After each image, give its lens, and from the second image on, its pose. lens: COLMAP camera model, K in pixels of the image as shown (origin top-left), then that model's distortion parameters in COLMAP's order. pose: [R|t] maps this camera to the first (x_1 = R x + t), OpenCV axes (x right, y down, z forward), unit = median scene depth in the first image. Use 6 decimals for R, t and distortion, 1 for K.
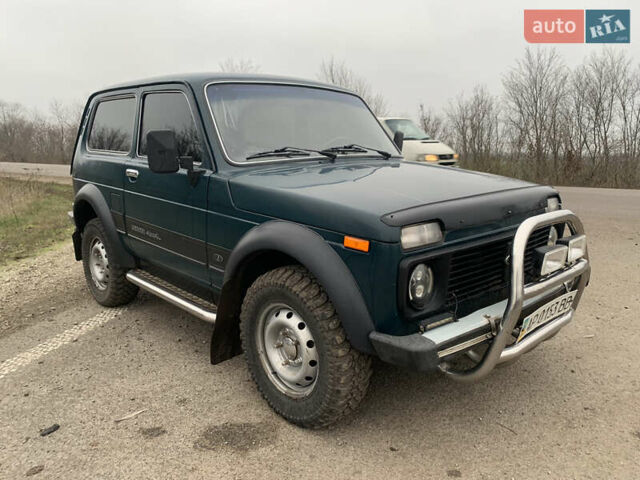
lens RADIAL K [[496.1, 0, 320.0], [0, 496.1, 240.0], [0, 0, 1]] dist [0.007771, -0.002045]
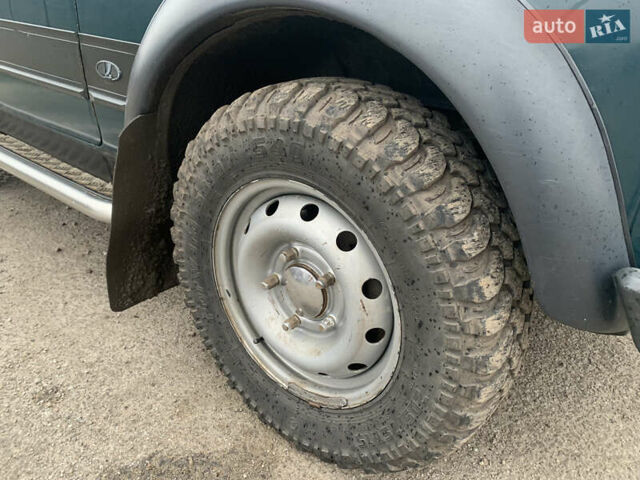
lens RADIAL K [[496.1, 0, 320.0], [0, 496.1, 240.0], [0, 0, 1]] dist [0.007771, -0.002045]
pose [[0.990066, -0.012368, 0.140056, -0.099950], [-0.020108, 0.973429, 0.228103, 0.082501], [-0.139156, -0.228653, 0.963511, 0.597692]]
